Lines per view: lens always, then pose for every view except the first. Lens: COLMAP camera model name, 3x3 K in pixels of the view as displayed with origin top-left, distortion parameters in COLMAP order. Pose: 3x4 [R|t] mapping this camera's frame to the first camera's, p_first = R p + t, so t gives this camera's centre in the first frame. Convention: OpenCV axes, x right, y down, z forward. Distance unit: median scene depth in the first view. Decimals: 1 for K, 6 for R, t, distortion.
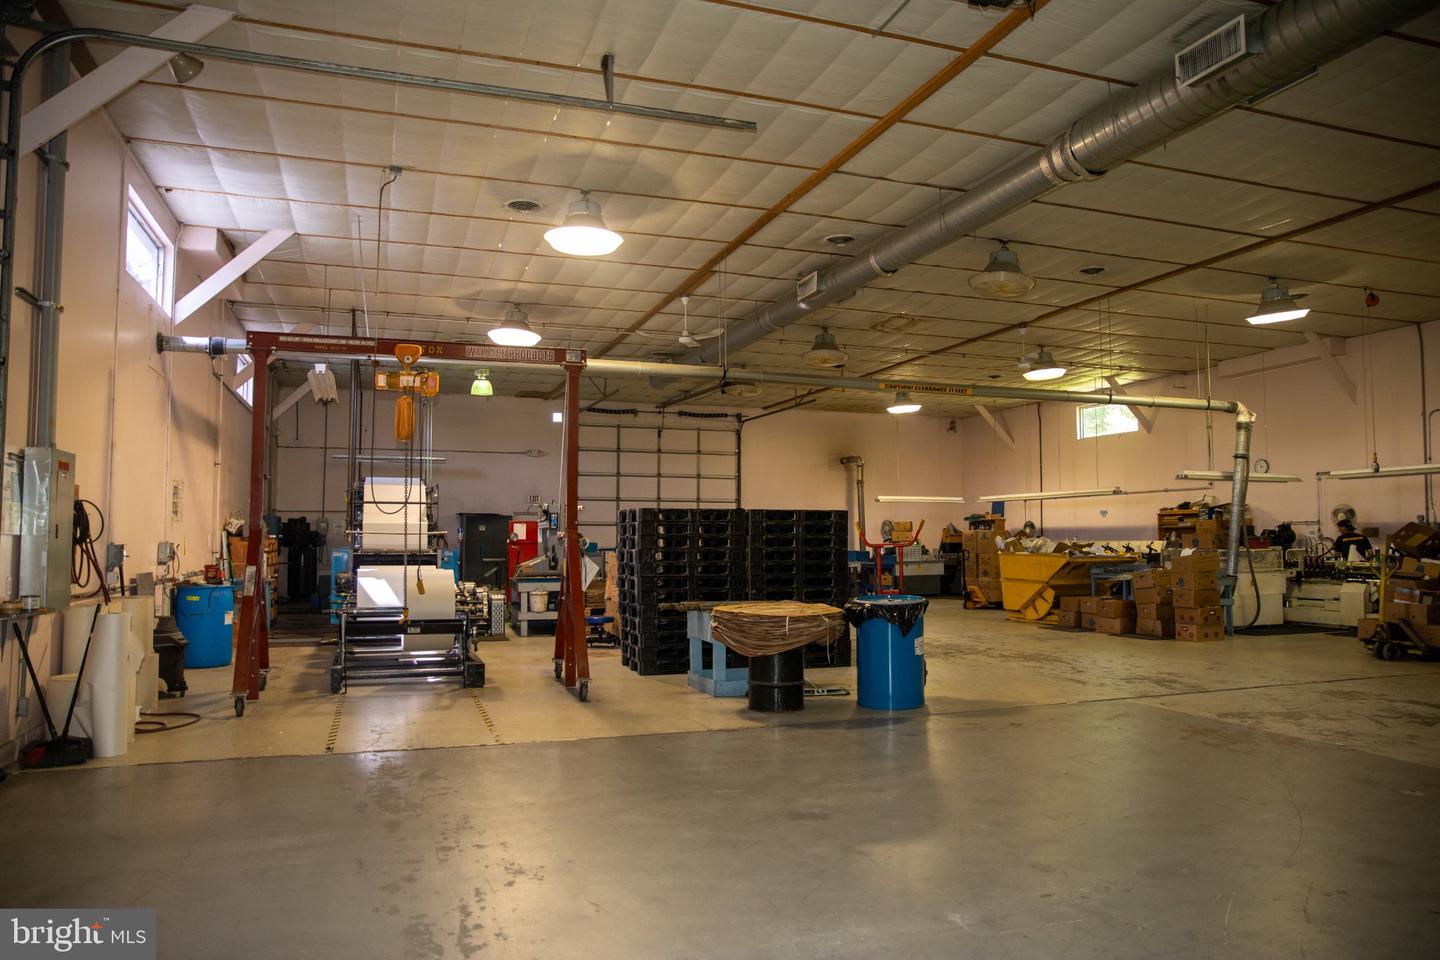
lens RADIAL K [[987.4, 0, 720.0], [0, 987.4, 480.0], [0, 0, 1]] dist [-0.103486, 0.088938]
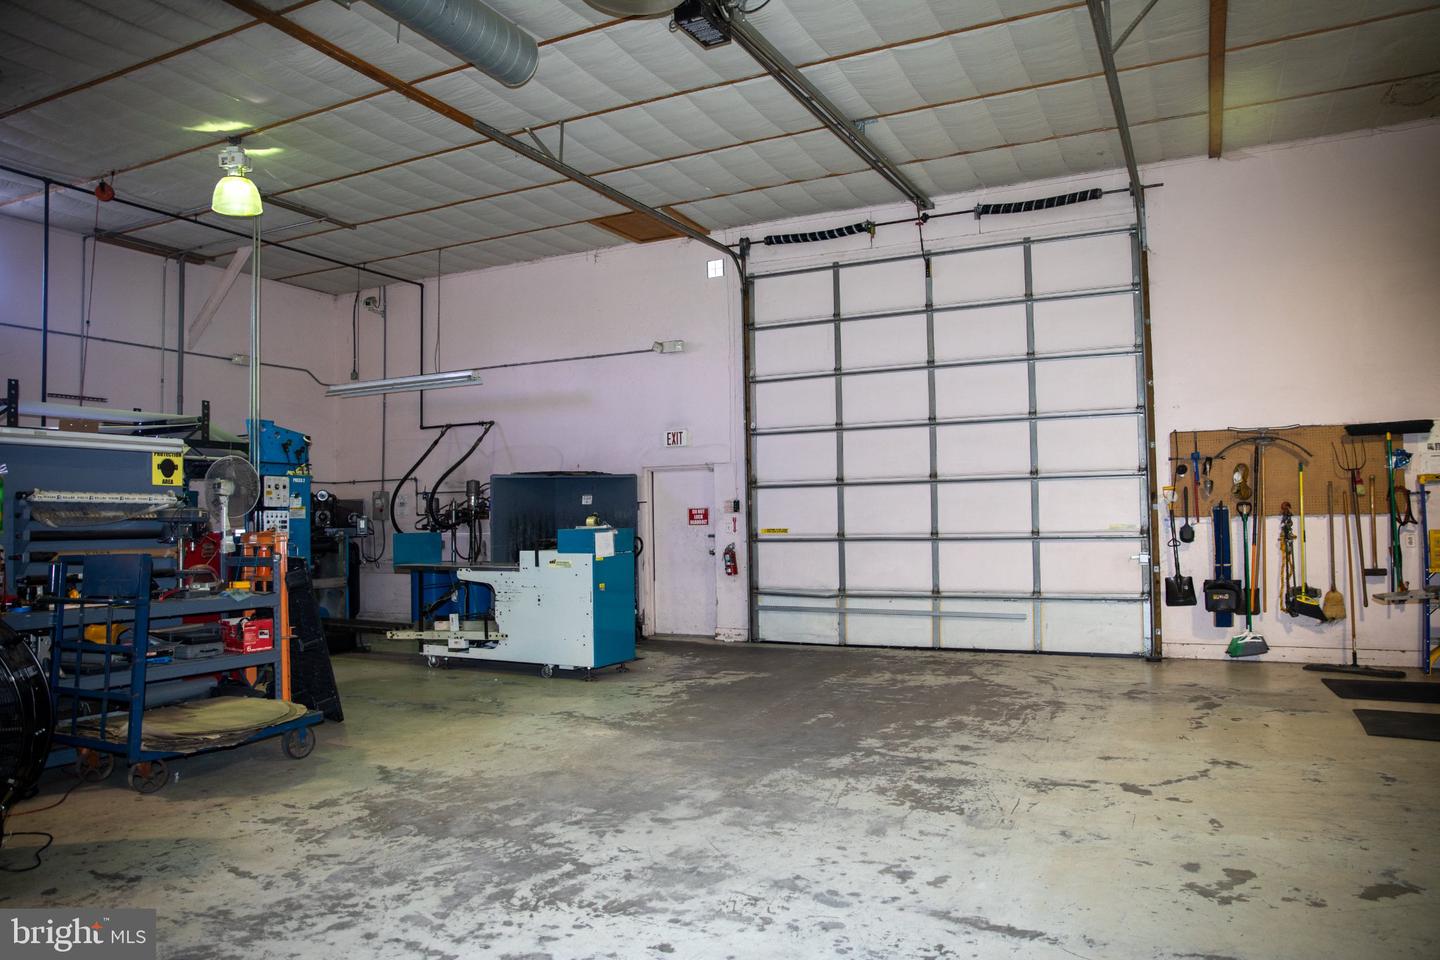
lens RADIAL K [[987.4, 0, 720.0], [0, 987.4, 480.0], [0, 0, 1]] dist [-0.103486, 0.088938]
pose [[0.696394, -0.039947, -0.716547, 0.176898], [0.058928, 0.998261, 0.001617, 0.039014], [0.715236, -0.043351, 0.697537, 0.639774]]
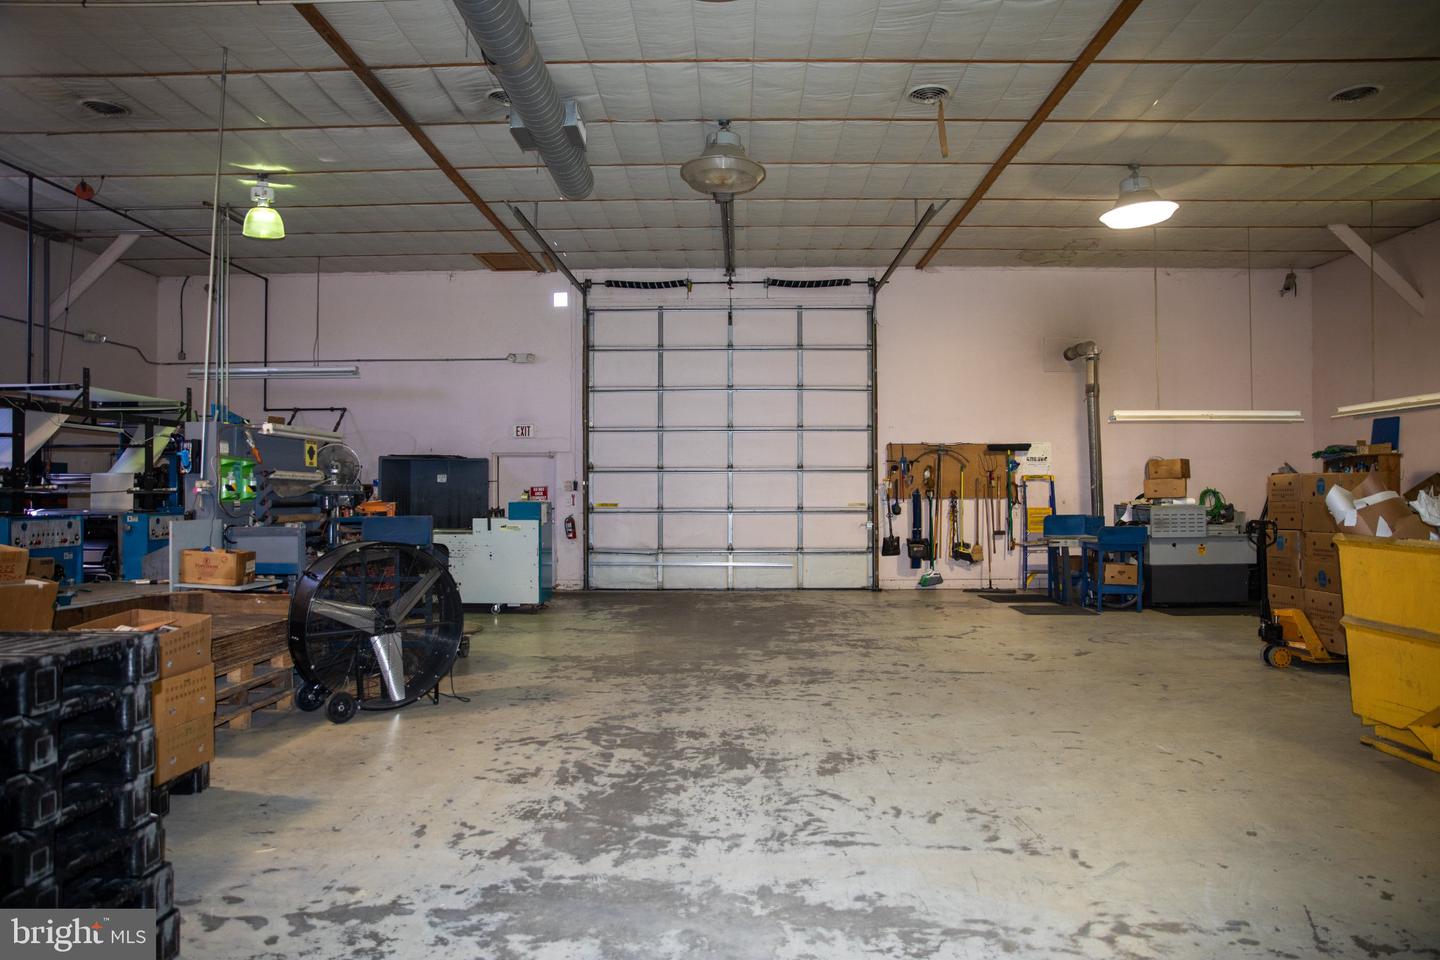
lens RADIAL K [[987.4, 0, 720.0], [0, 987.4, 480.0], [0, 0, 1]] dist [-0.103486, 0.088938]
pose [[0.937150, -0.007312, -0.348850, 0.141079], [0.023860, 0.998783, 0.043163, 0.025156], [0.348110, -0.048774, 0.936184, 0.436904]]
